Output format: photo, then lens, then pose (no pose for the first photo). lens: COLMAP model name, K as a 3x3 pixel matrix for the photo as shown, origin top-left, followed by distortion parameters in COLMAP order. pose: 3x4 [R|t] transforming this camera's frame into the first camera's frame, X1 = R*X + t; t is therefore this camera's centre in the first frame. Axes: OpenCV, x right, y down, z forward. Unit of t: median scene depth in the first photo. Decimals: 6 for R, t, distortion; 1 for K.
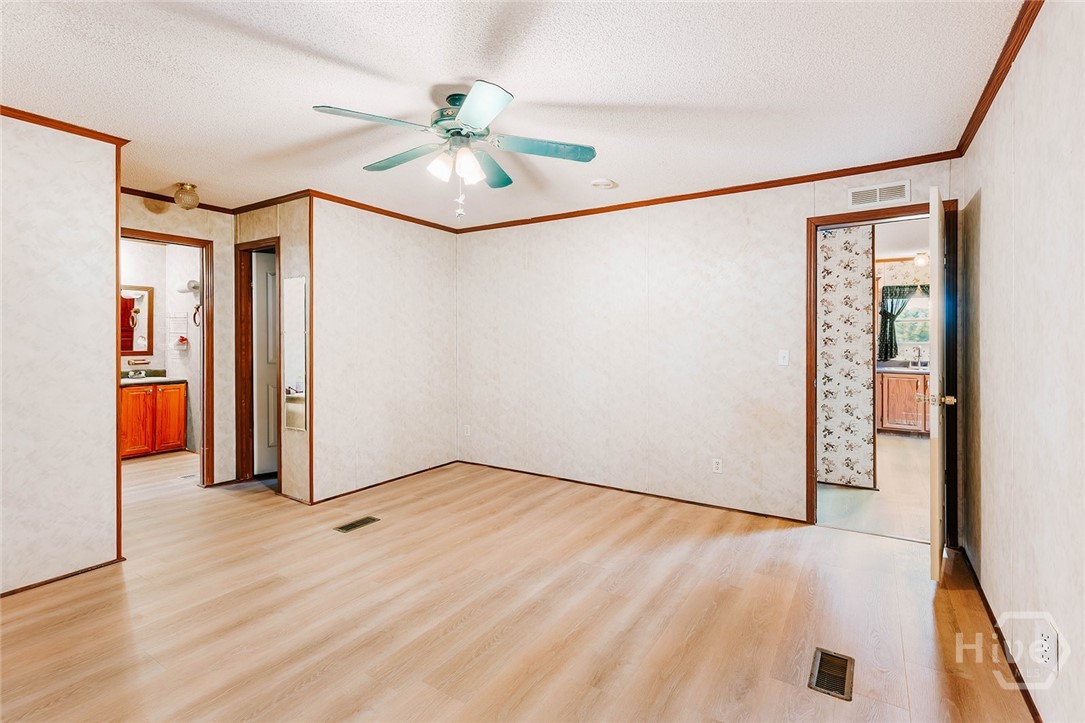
lens RADIAL K [[494.6, 0, 551.7], [0, 494.6, 338.5], [0, 0, 1]] dist [0.000618, 0.000049]
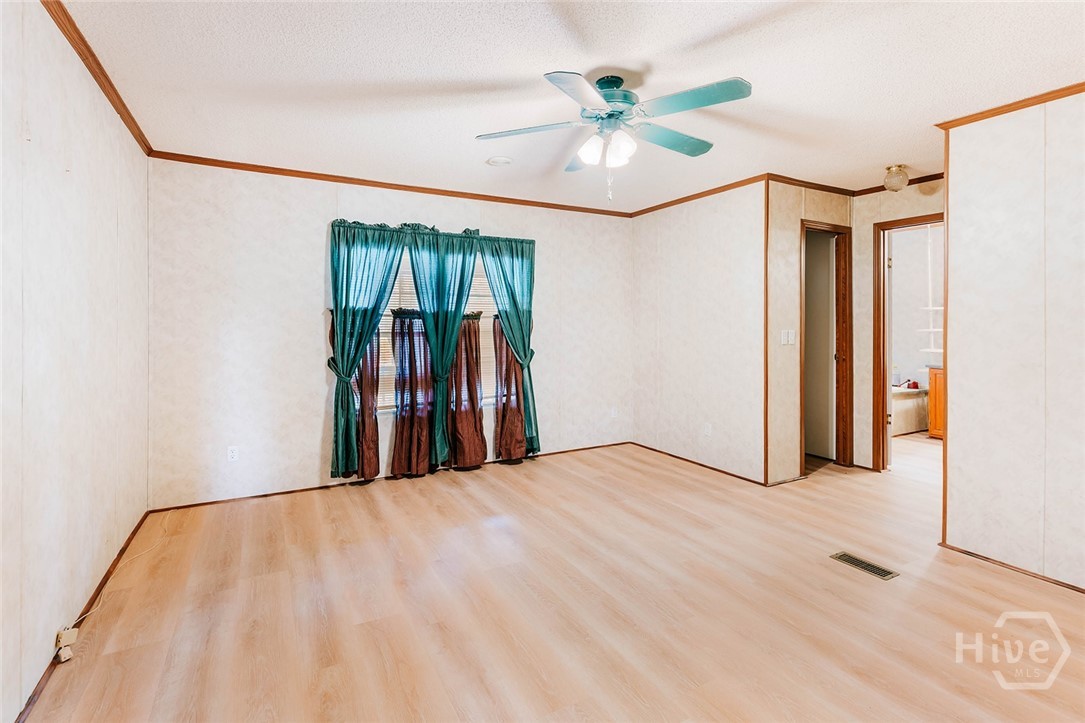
lens RADIAL K [[494.6, 0, 536.3], [0, 494.6, 321.0], [0, 0, 1]] dist [0.000618, 0.000049]
pose [[-0.473573, -0.000983, -0.880754, 0.695718], [-0.002205, 0.999998, 0.000070, -0.001670], [0.880752, 0.001975, -0.473574, 1.222805]]
